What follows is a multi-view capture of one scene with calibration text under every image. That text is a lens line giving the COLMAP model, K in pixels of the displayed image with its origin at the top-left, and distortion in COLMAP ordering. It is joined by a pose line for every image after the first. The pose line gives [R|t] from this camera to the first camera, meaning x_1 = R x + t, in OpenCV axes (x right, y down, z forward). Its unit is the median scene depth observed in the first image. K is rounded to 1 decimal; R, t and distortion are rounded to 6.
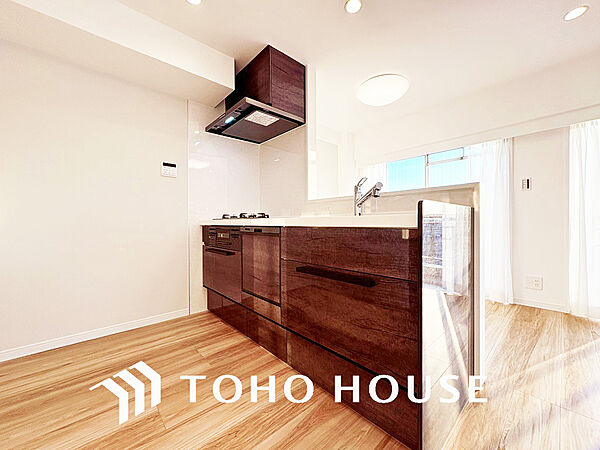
lens RADIAL K [[239.6, 0, 300.3], [0, 239.6, 223.7], [0, 0, 1]] dist [0.000368, -0.000208]
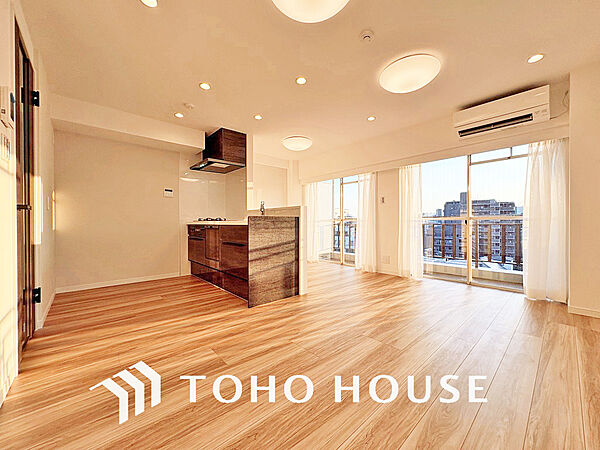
lens RADIAL K [[239.6, 0, 299.8], [0, 239.6, 225.0], [0, 0, 1]] dist [0.000368, -0.000208]
pose [[0.999986, 0.004614, -0.002734, 0.424053], [-0.004596, 0.999970, 0.006291, -0.004787], [0.002763, -0.006278, 0.999976, -0.760877]]
